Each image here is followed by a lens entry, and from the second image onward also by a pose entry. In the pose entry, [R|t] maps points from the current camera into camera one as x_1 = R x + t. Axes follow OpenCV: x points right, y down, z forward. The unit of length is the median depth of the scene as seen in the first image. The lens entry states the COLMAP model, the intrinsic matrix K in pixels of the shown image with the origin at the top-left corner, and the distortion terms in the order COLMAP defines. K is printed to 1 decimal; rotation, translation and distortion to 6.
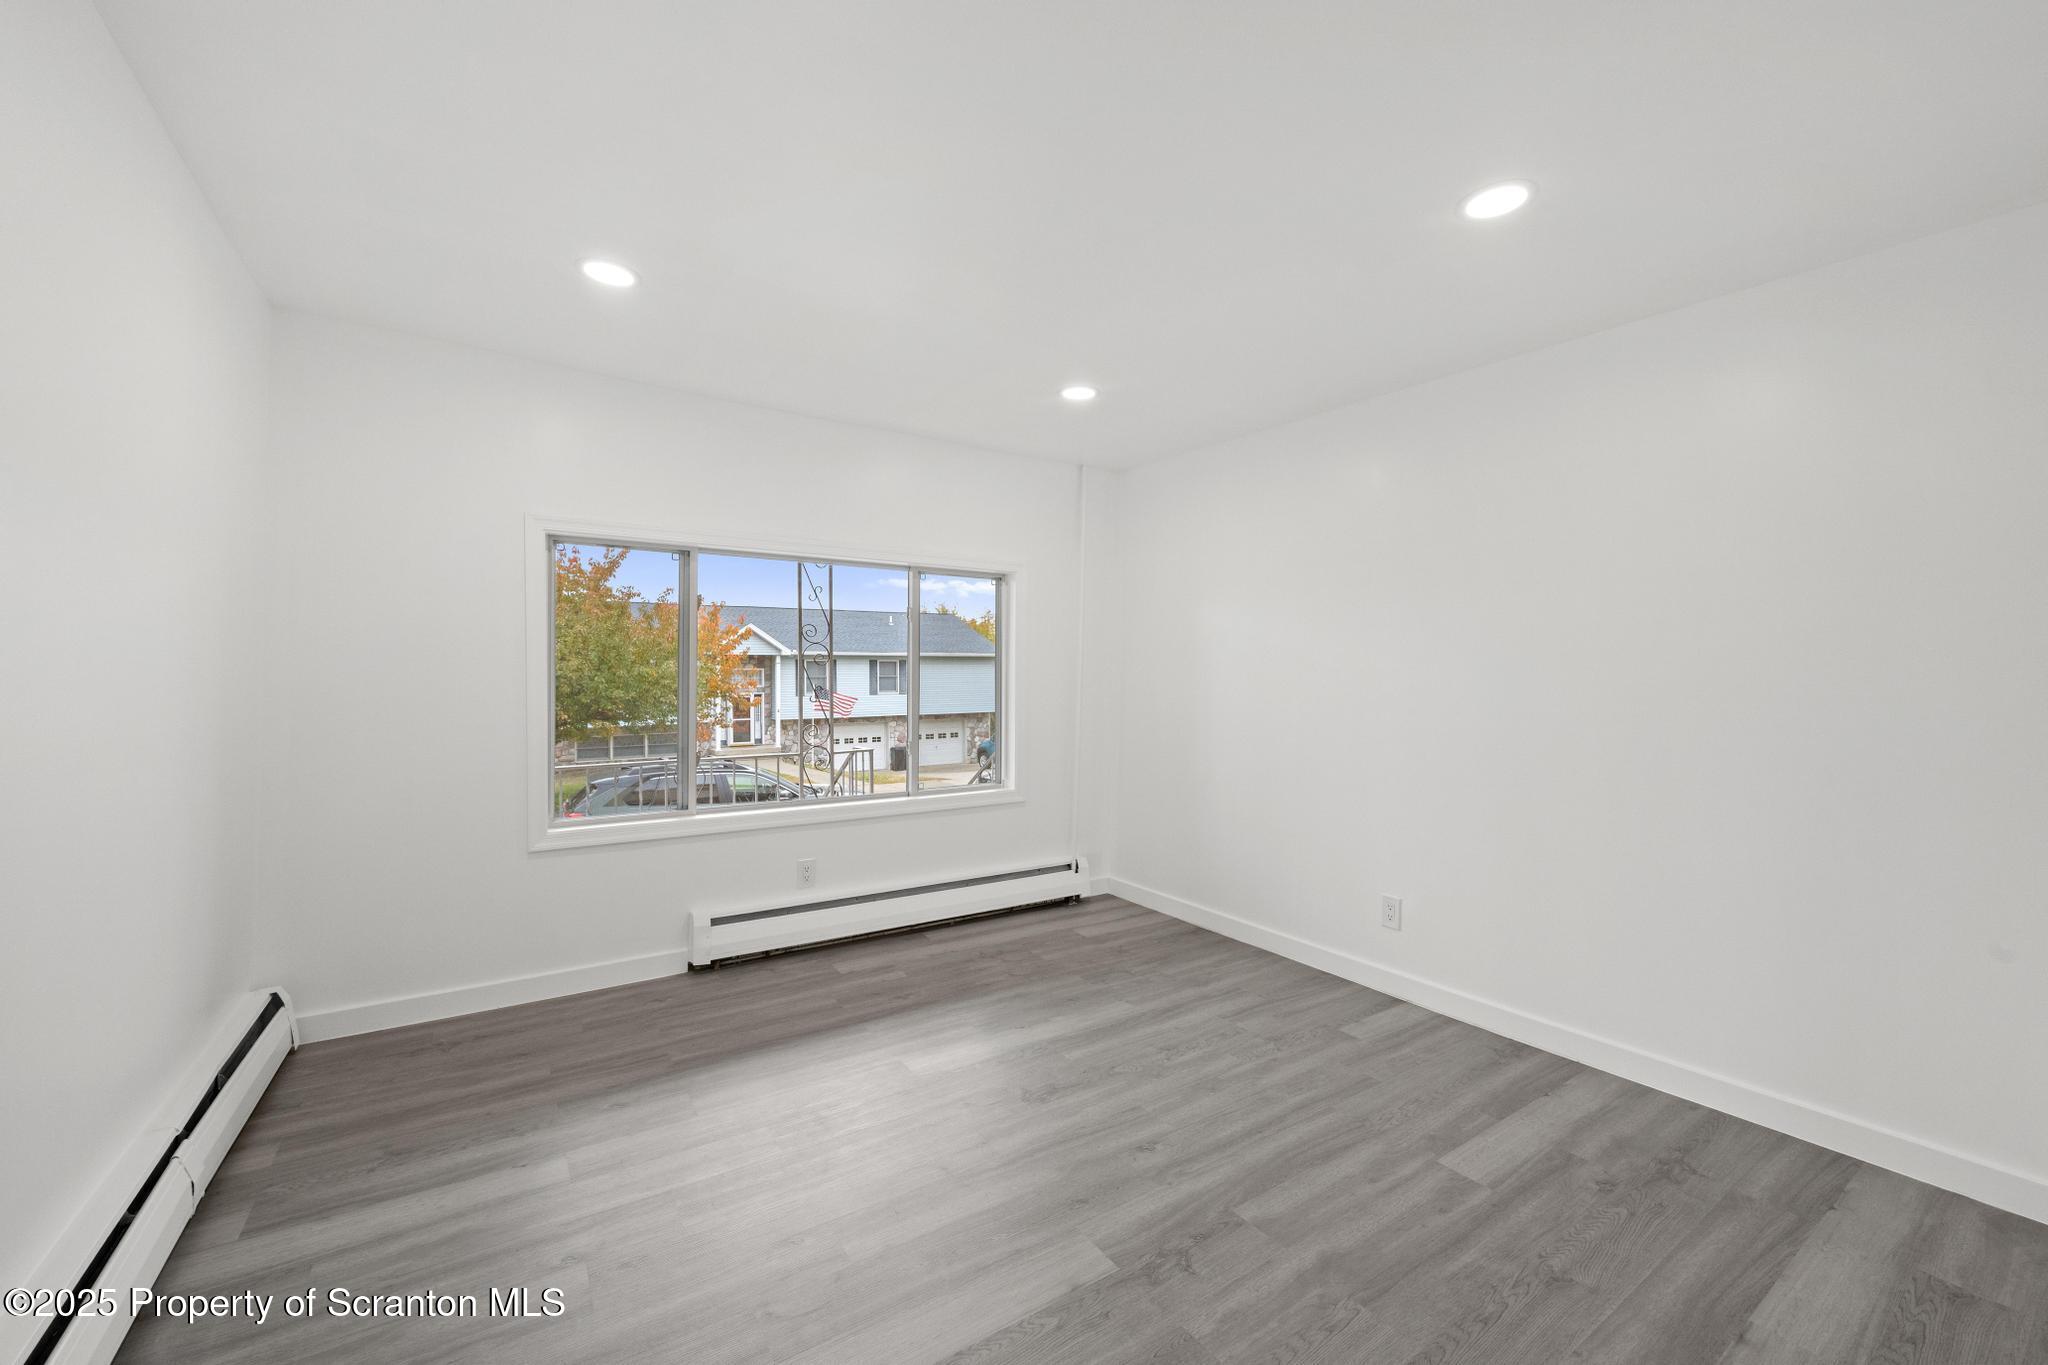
lens RADIAL K [[824.2, 0, 1037.4], [0, 824.2, 685.6], [0, 0, 1]] dist [-0.000758, -0.000143]
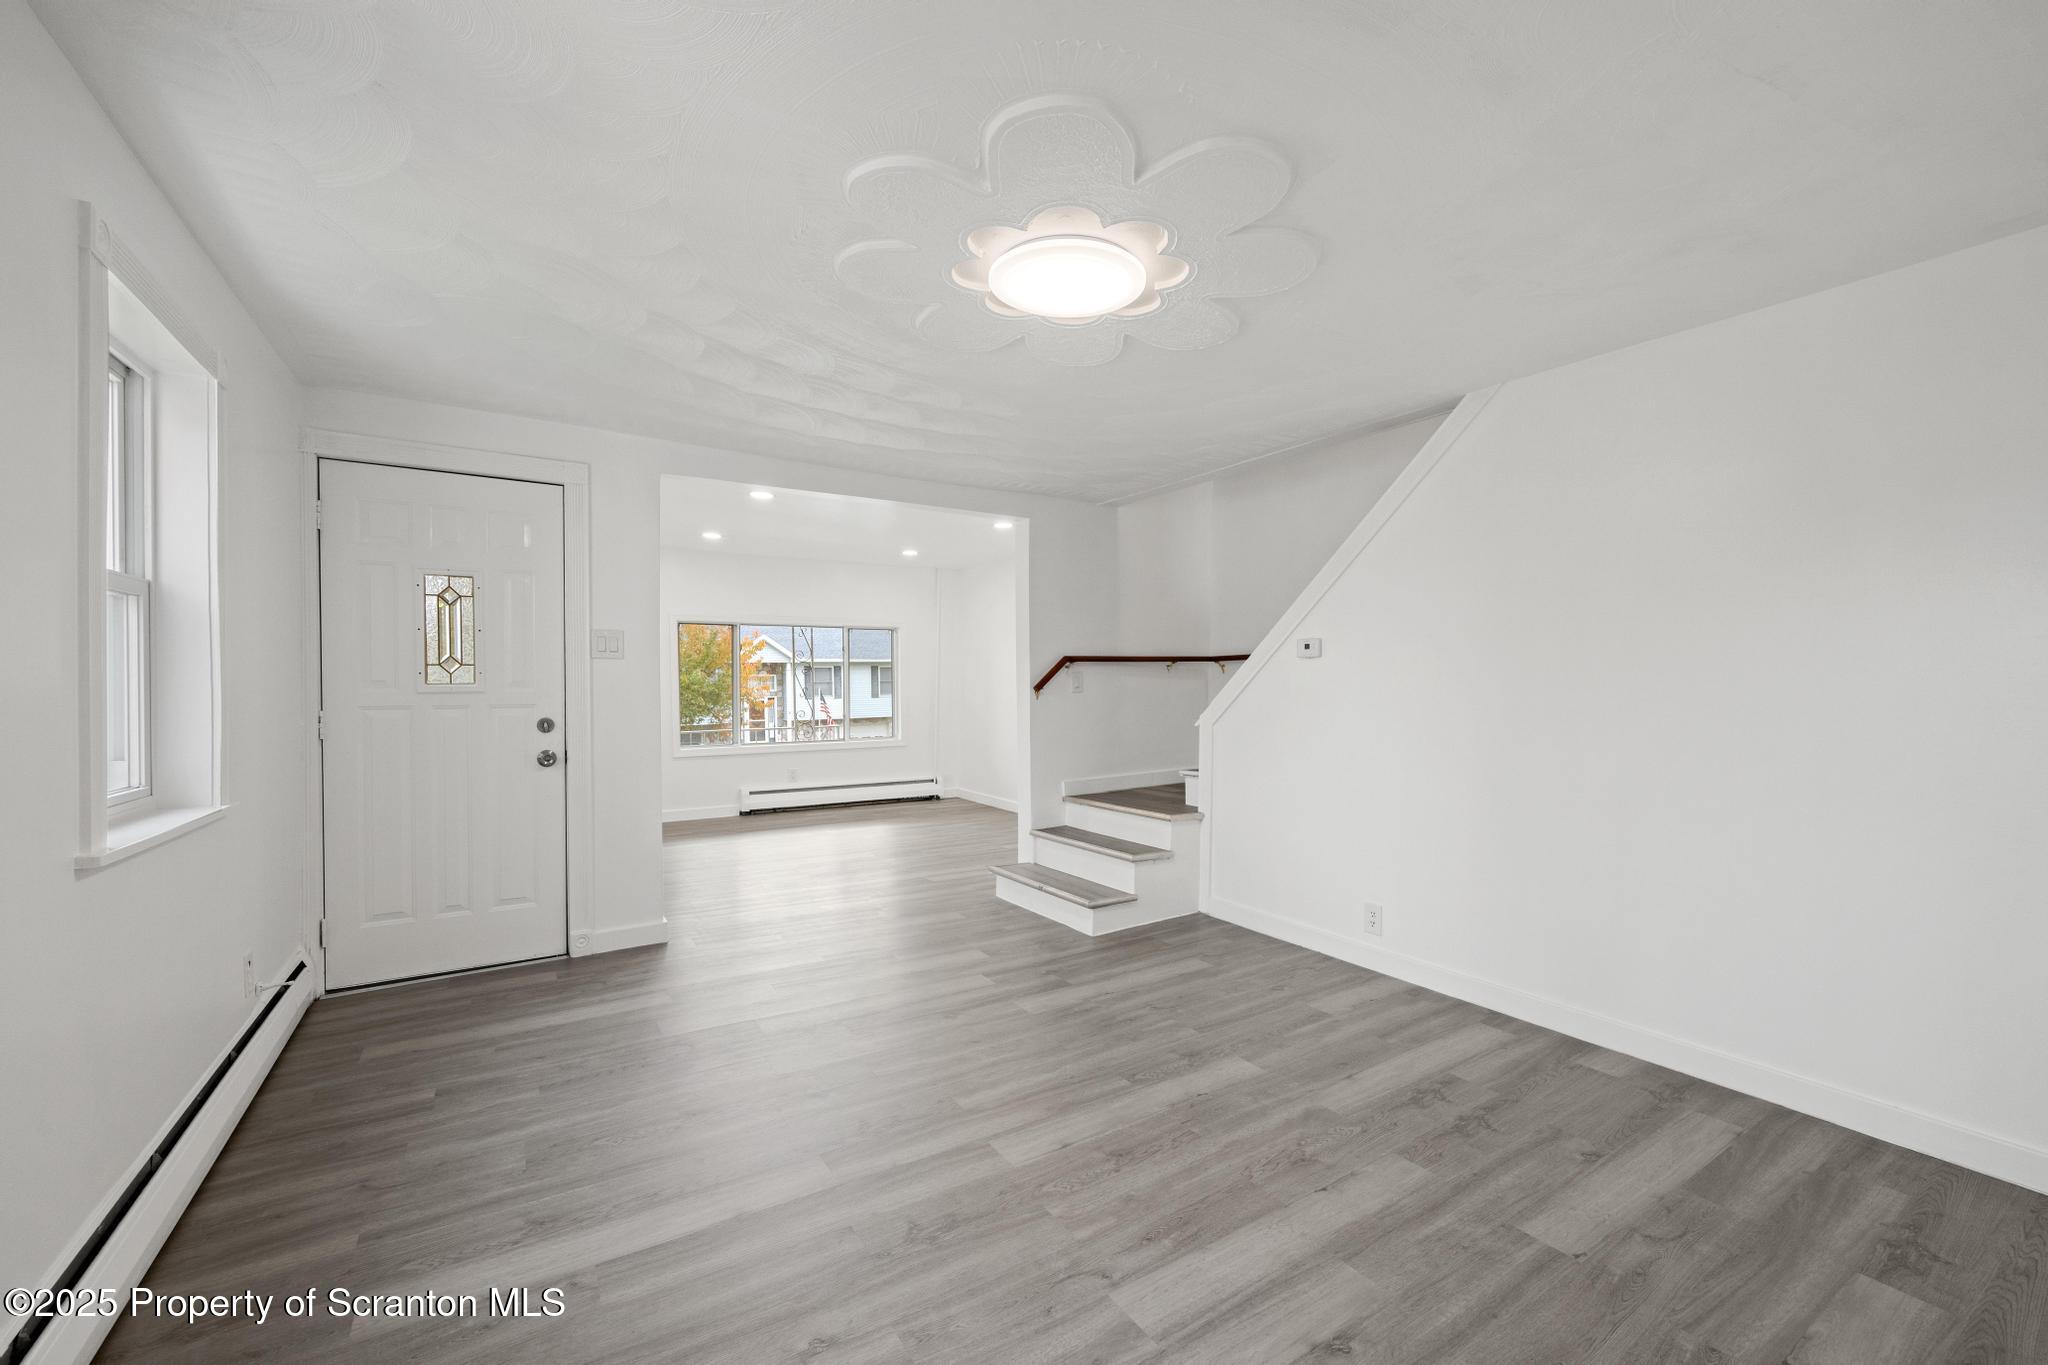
lens RADIAL K [[824.2, 0, 1034.7], [0, 824.2, 692.5], [0, 0, 1]] dist [-0.000758, -0.000143]
pose [[0.999786, -0.010136, -0.018039, 0.044885], [0.010237, 0.999932, 0.005509, 0.001242], [0.017981, -0.005692, 0.999822, -0.129965]]
